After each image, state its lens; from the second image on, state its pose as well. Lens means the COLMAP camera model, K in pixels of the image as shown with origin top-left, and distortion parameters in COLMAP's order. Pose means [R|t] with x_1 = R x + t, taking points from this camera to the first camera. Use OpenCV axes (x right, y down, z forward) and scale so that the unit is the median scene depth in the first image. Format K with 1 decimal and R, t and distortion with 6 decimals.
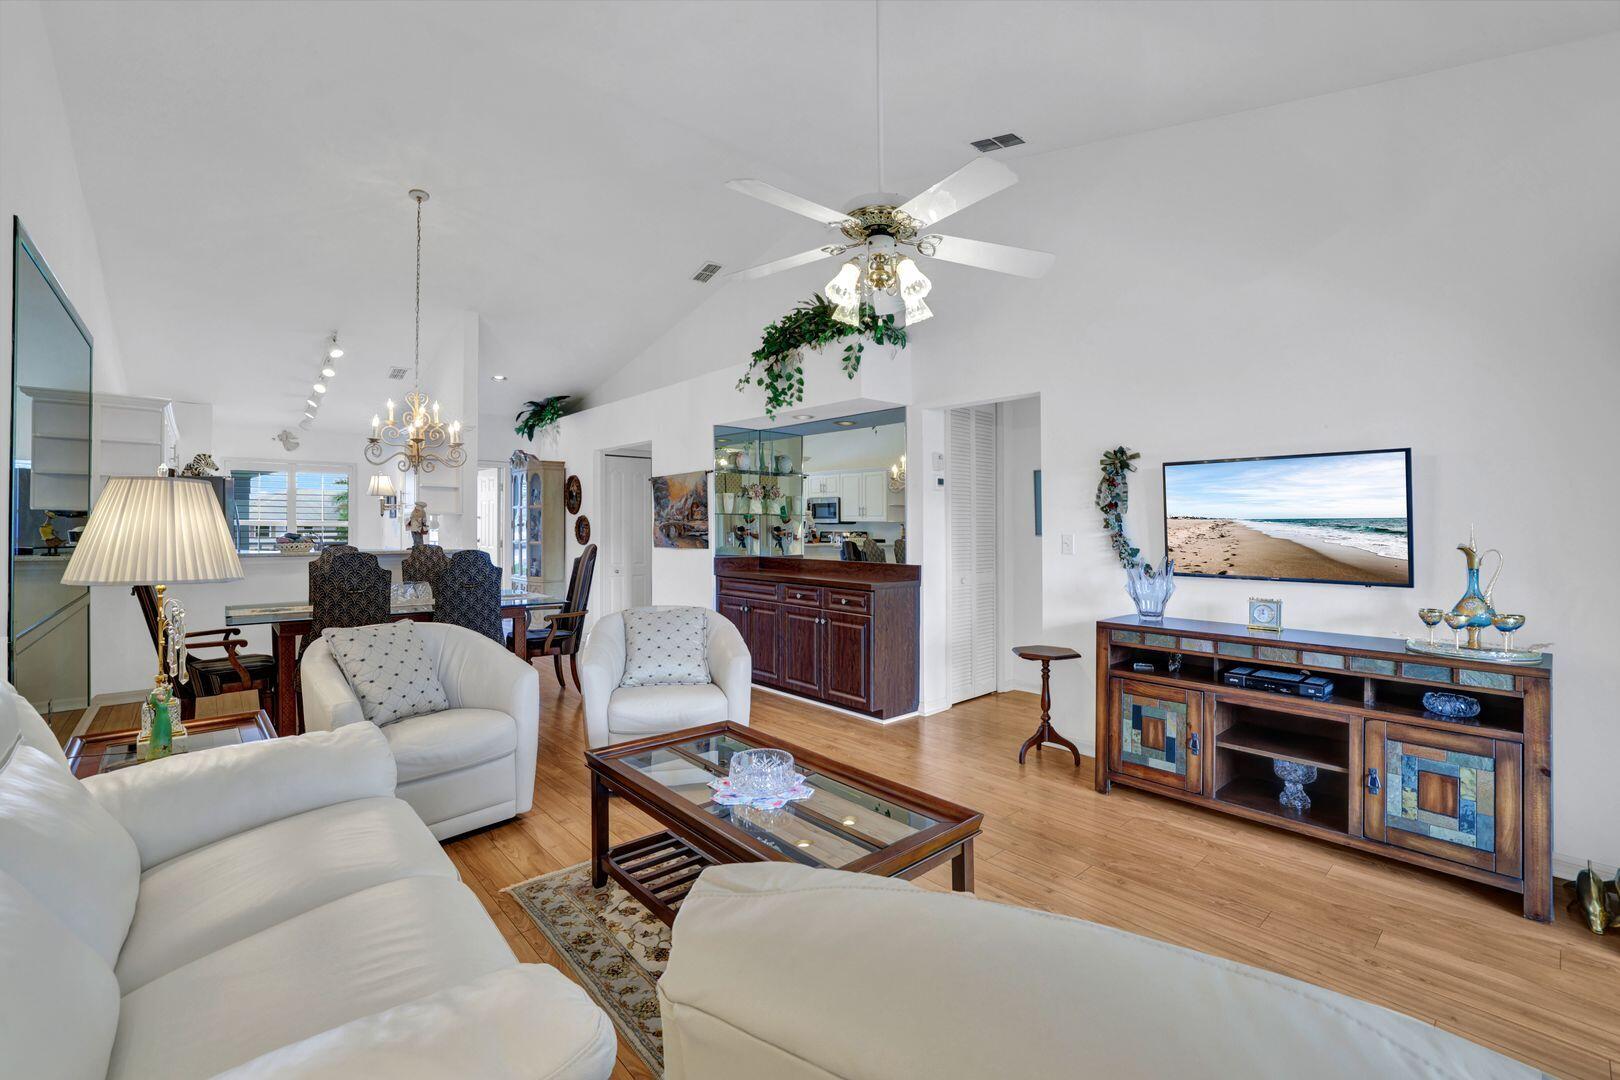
lens RADIAL K [[690.0, 0, 812.8], [0, 690.0, 516.9], [0, 0, 1]] dist [-0.022097, 0.000106]
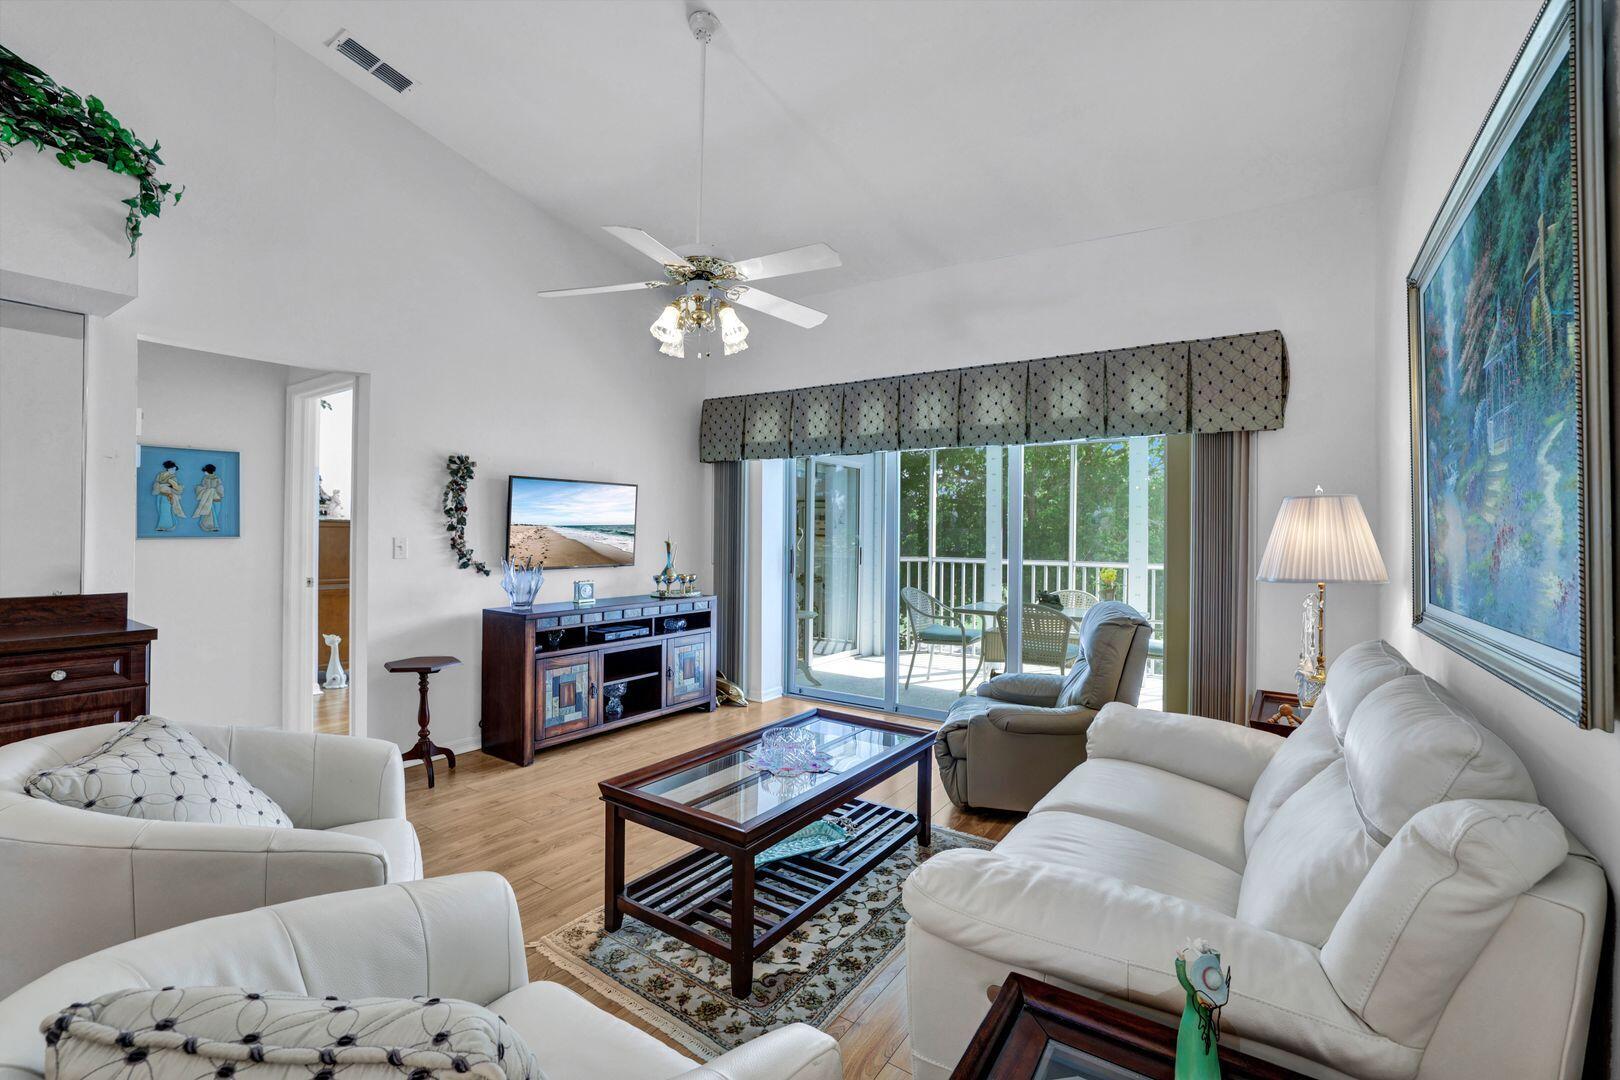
lens RADIAL K [[698.4, 0, 810.0], [0, 698.4, 540.0], [0, 0, 1]] dist [-0.049739, -0.000131]
pose [[-0.245391, -0.004582, 0.969413, -0.862166], [-0.016830, 0.999858, 0.000466, 0.025300], [-0.969278, -0.016201, -0.245433, 0.907322]]
